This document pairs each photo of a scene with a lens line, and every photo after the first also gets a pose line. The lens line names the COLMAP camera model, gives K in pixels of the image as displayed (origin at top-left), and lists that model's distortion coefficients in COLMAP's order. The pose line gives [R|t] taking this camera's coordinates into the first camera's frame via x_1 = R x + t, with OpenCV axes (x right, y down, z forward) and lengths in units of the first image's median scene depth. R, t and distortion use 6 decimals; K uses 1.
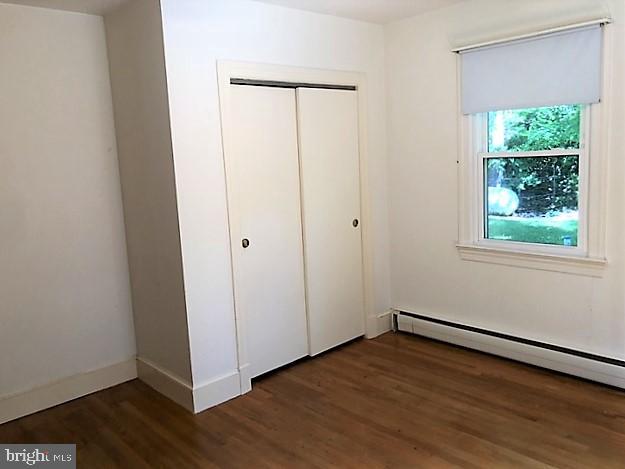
lens RADIAL K [[513.9, 0, 313.2], [0, 513.9, 226.5], [0, 0, 1]] dist [0.029959, -0.015012]
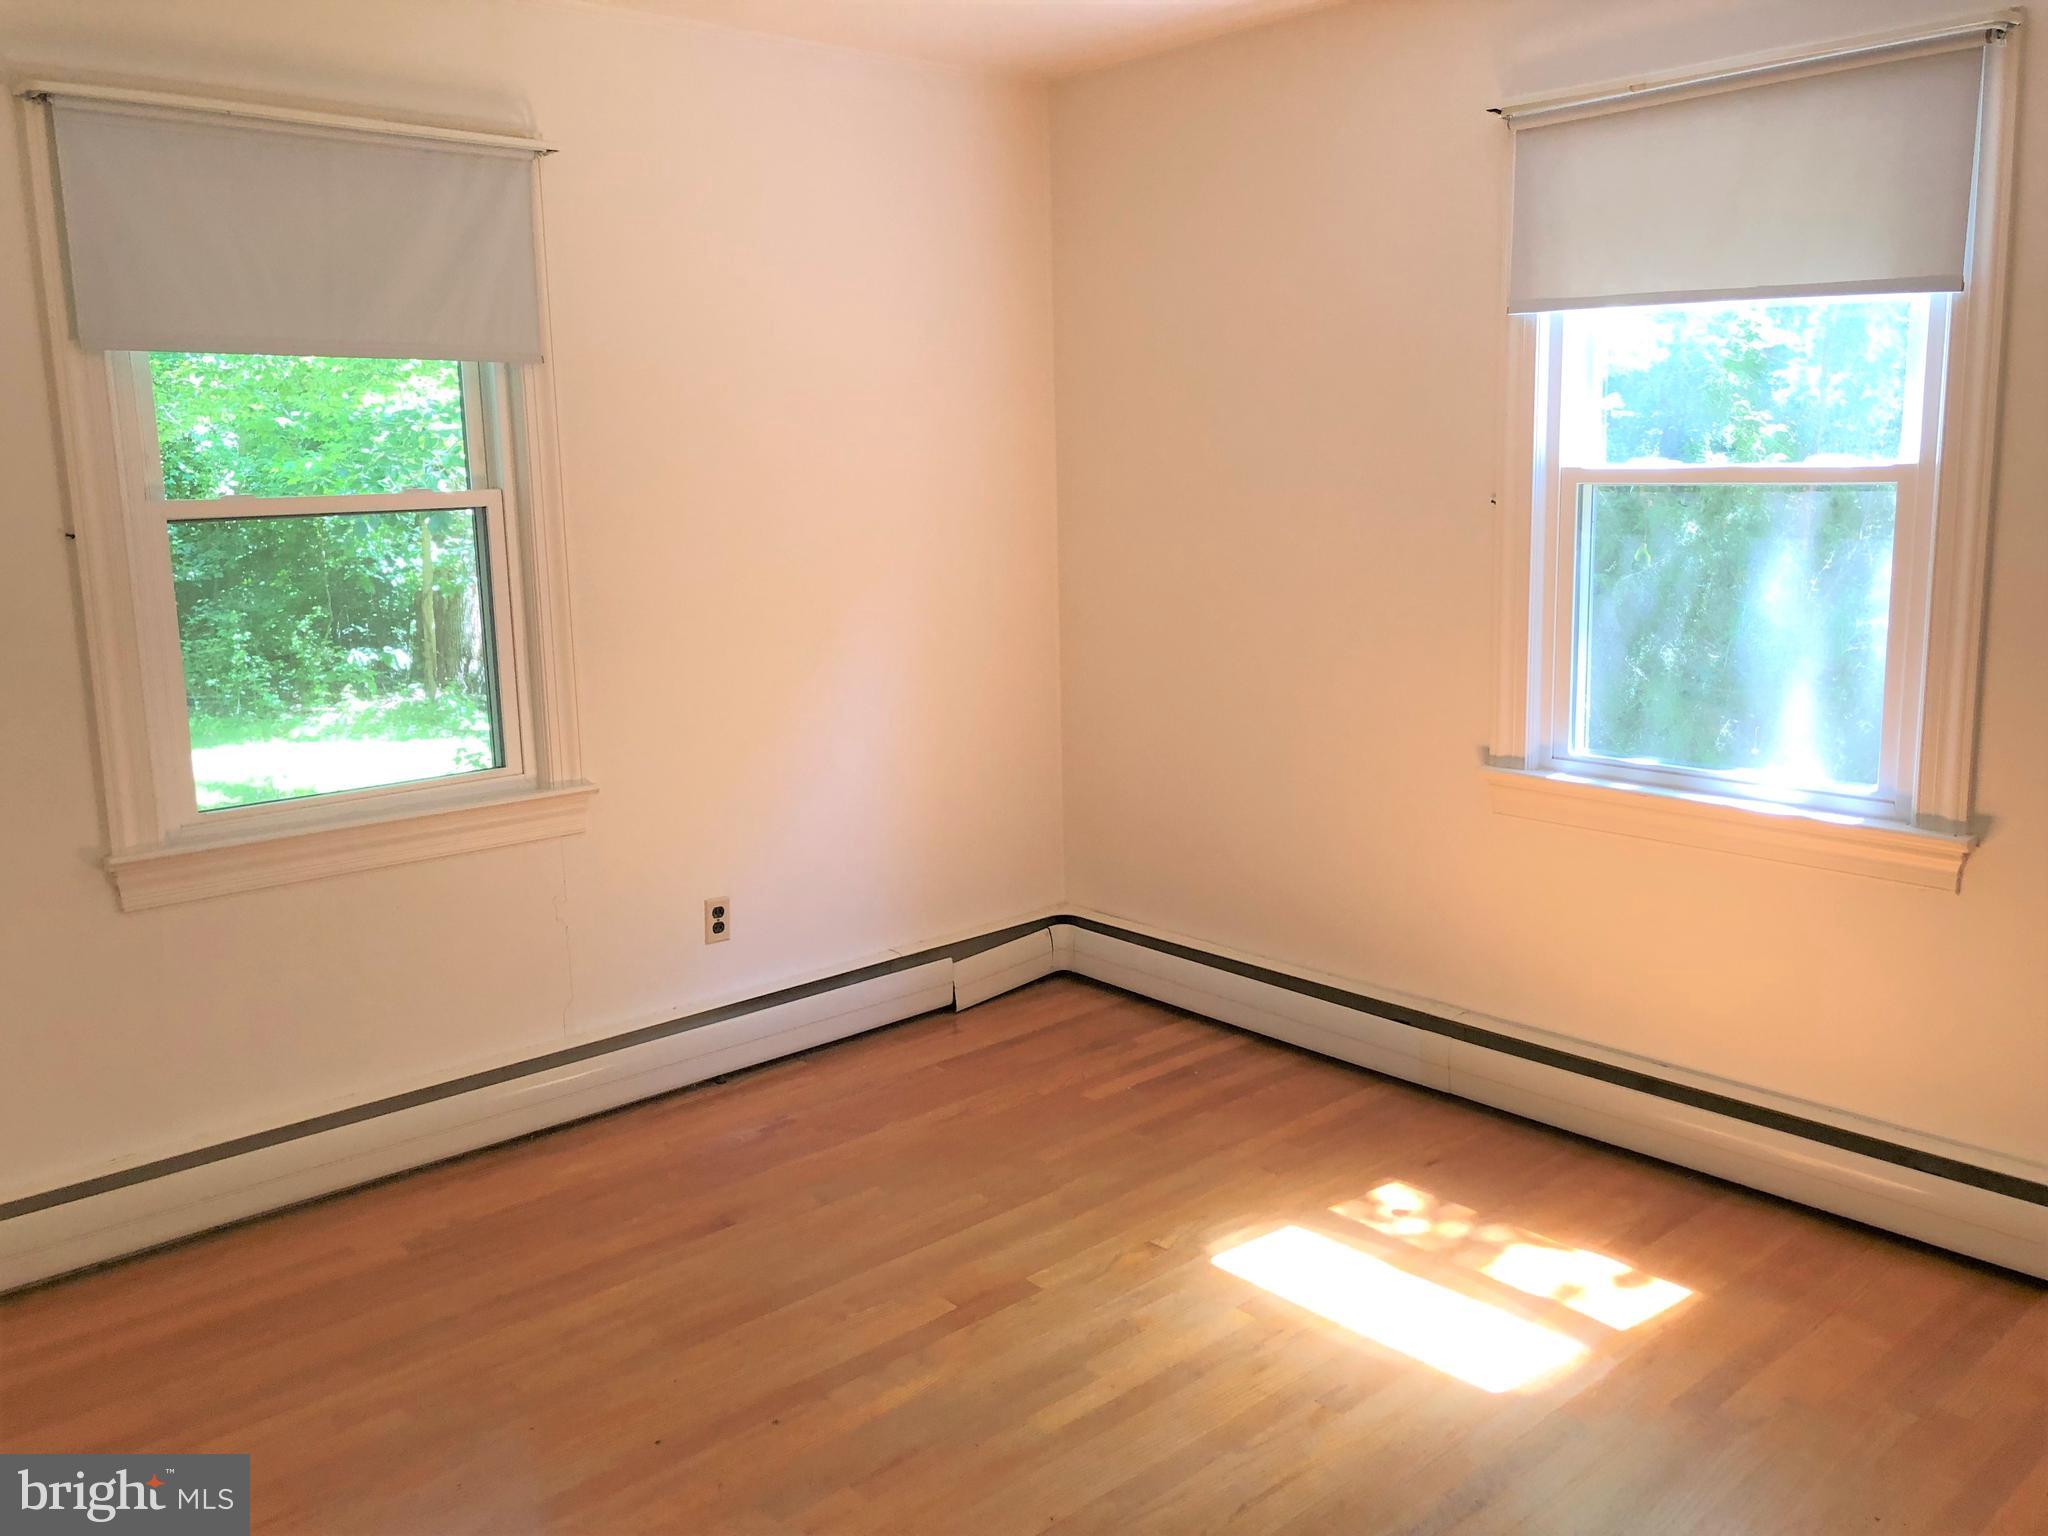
lens RADIAL K [[1684.0, 0, 1026.4], [0, 1684.0, 741.8], [0, 0, 1]] dist [0.029959, -0.015012]
pose [[0.027442, -0.118760, 0.992544, -0.616141], [0.150350, 0.982113, 0.113355, -0.054474], [-0.988252, 0.146118, 0.044806, 0.598688]]
